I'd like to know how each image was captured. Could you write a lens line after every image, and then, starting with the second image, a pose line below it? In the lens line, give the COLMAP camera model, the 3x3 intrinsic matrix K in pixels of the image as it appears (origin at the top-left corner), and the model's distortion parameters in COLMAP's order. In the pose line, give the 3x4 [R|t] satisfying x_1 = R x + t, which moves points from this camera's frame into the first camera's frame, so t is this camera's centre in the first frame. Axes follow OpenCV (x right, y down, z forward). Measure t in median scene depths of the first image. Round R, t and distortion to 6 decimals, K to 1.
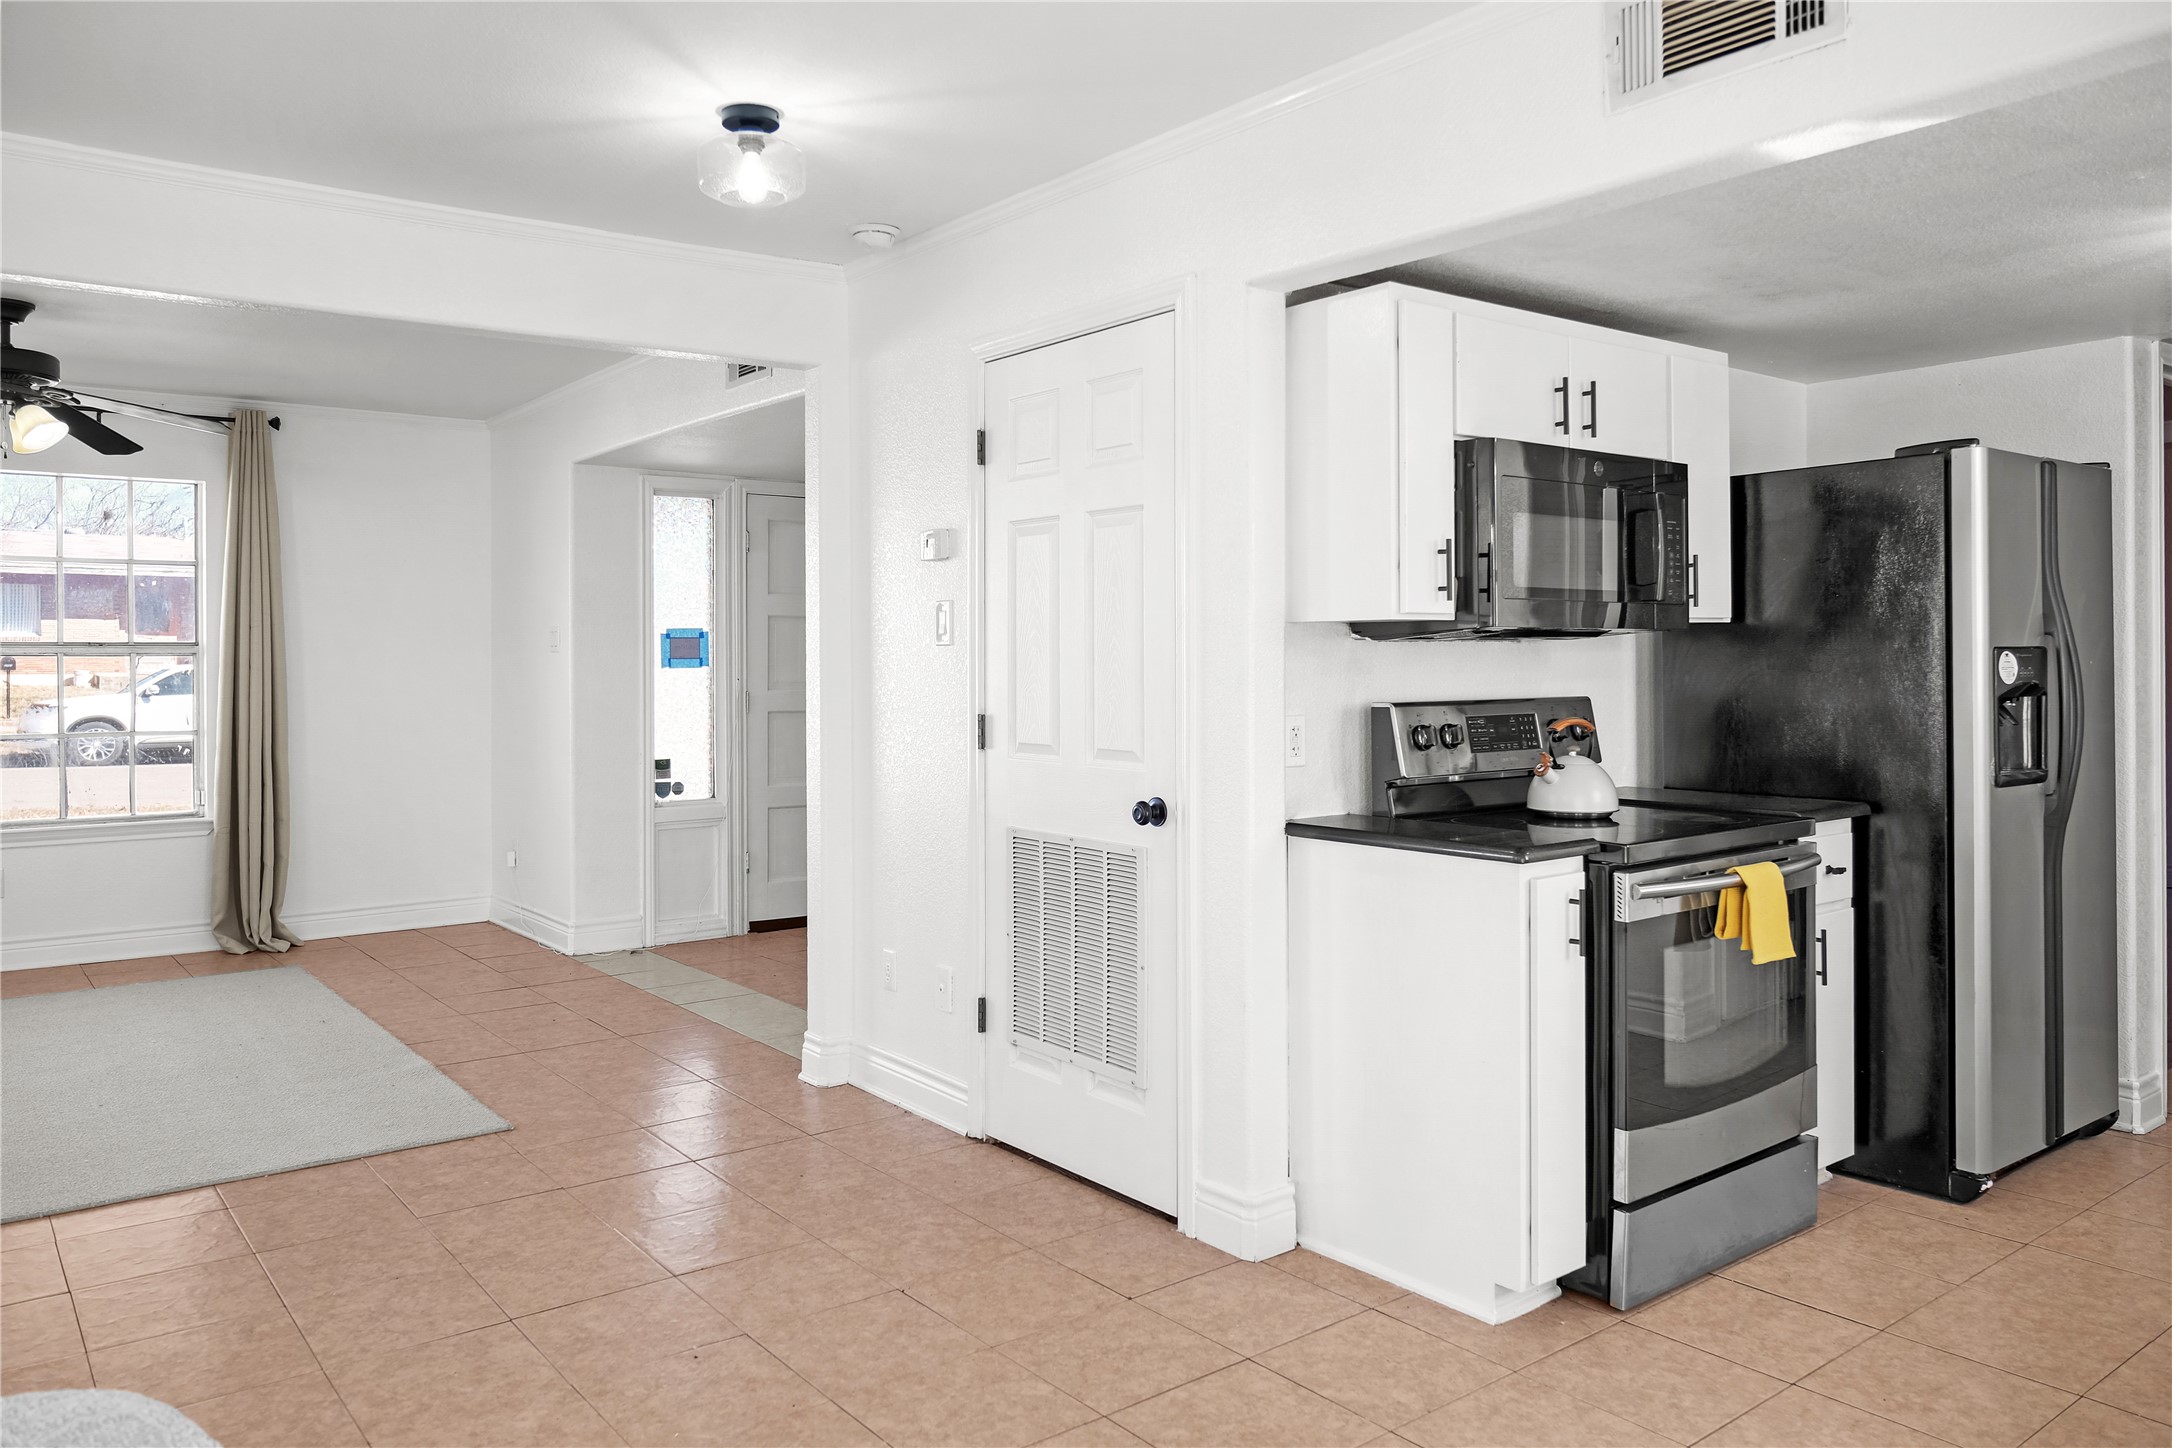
lens RADIAL K [[1530.1, 0, 1089.1], [0, 1530.1, 670.2], [0, 0, 1]] dist [-0.012592, 0.004269]
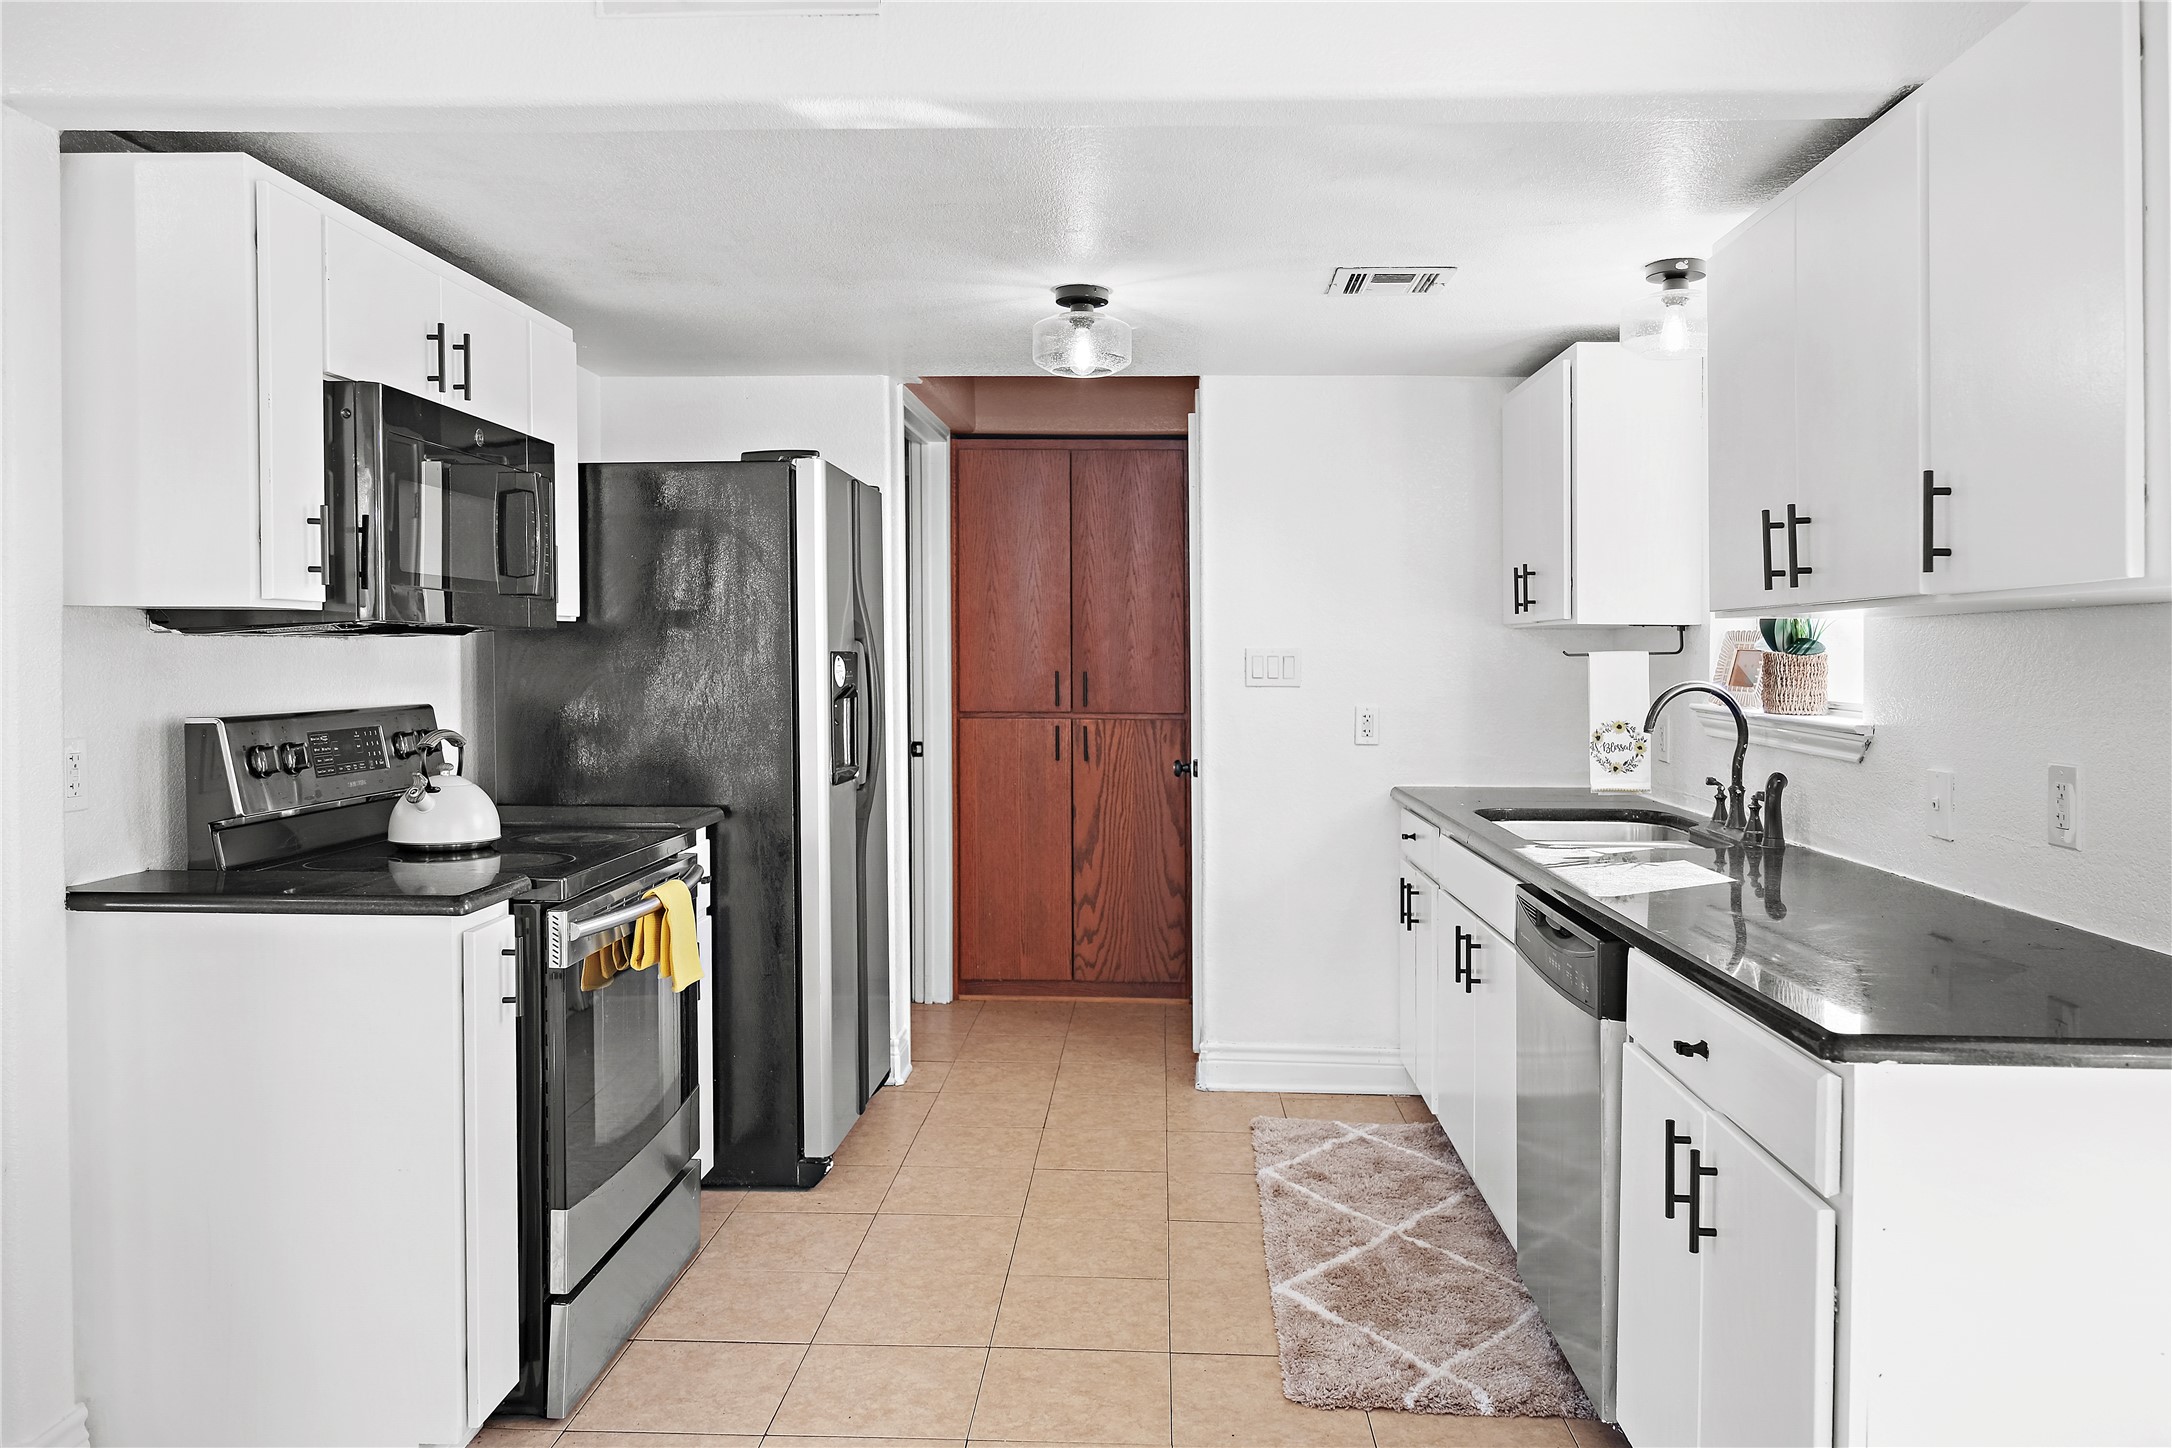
lens RADIAL K [[1539.9, 0, 1079.2], [0, 1539.9, 680.6], [0, 0, 1]] dist [-0.000668, 0.001202]
pose [[0.646851, -0.003613, 0.762607, -0.107545], [-0.002485, 0.999973, 0.006845, -0.003054], [-0.762612, -0.006323, 0.646825, 0.191276]]
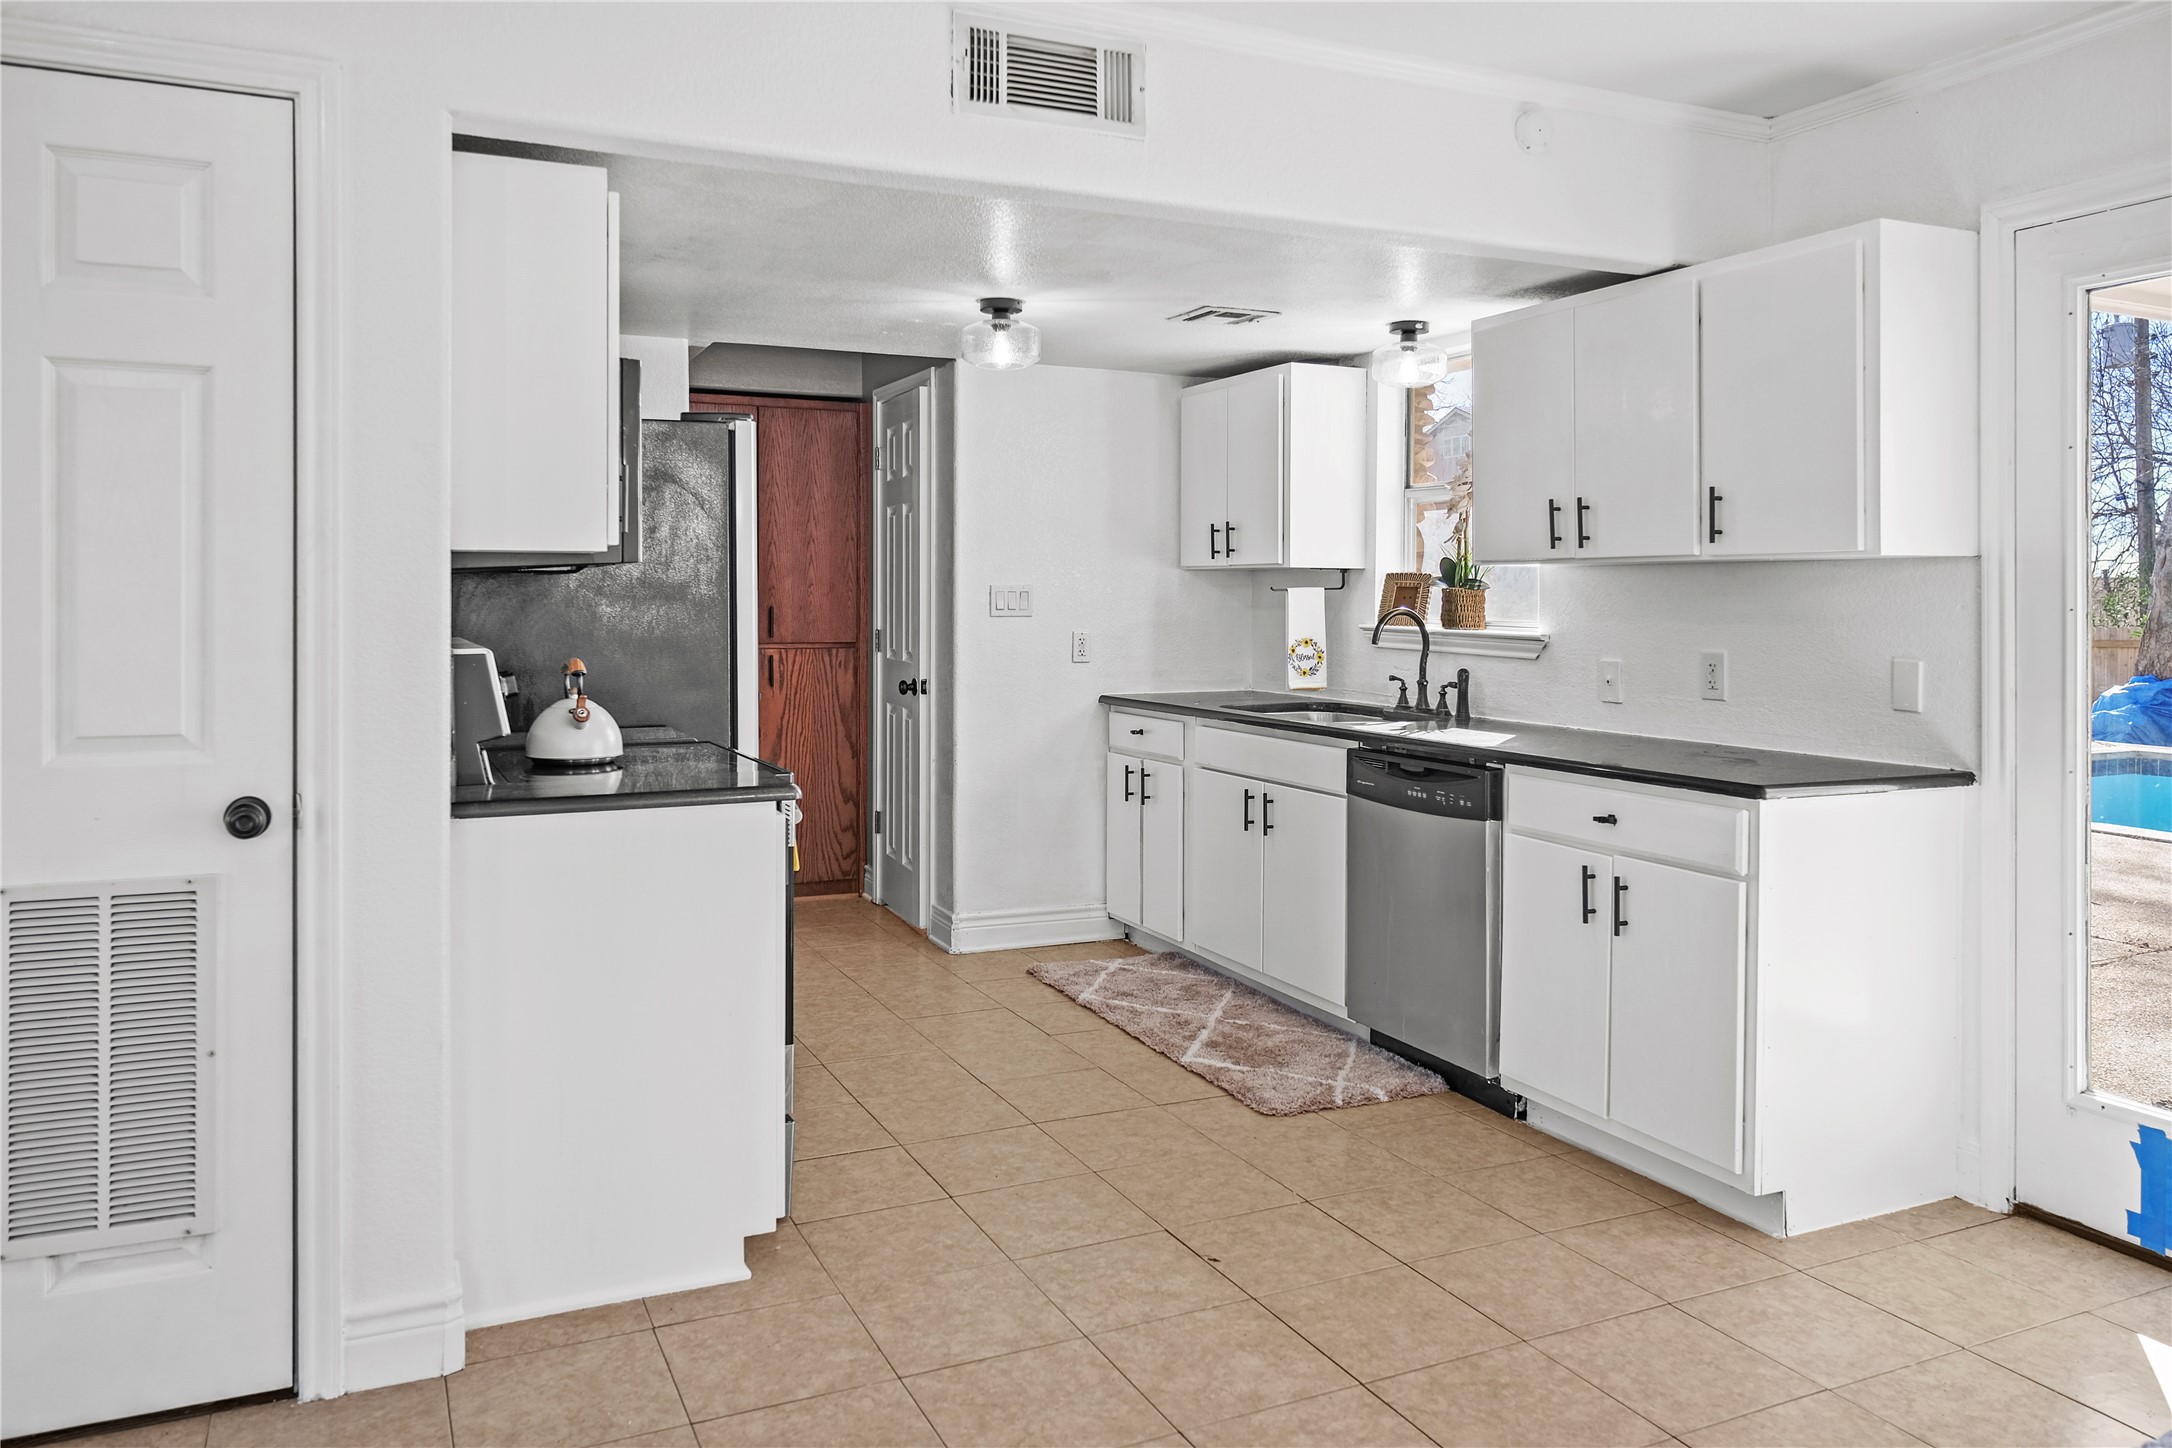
lens RADIAL K [[1533.0, 0, 1083.5], [0, 1533.0, 609.8], [0, 0, 1]] dist [-0.005567, -0.004901]
pose [[0.225748, -0.004108, 0.974177, -0.555829], [0.003876, 0.999987, 0.003319, -0.001365], [-0.974178, 0.003027, 0.225761, 0.494480]]
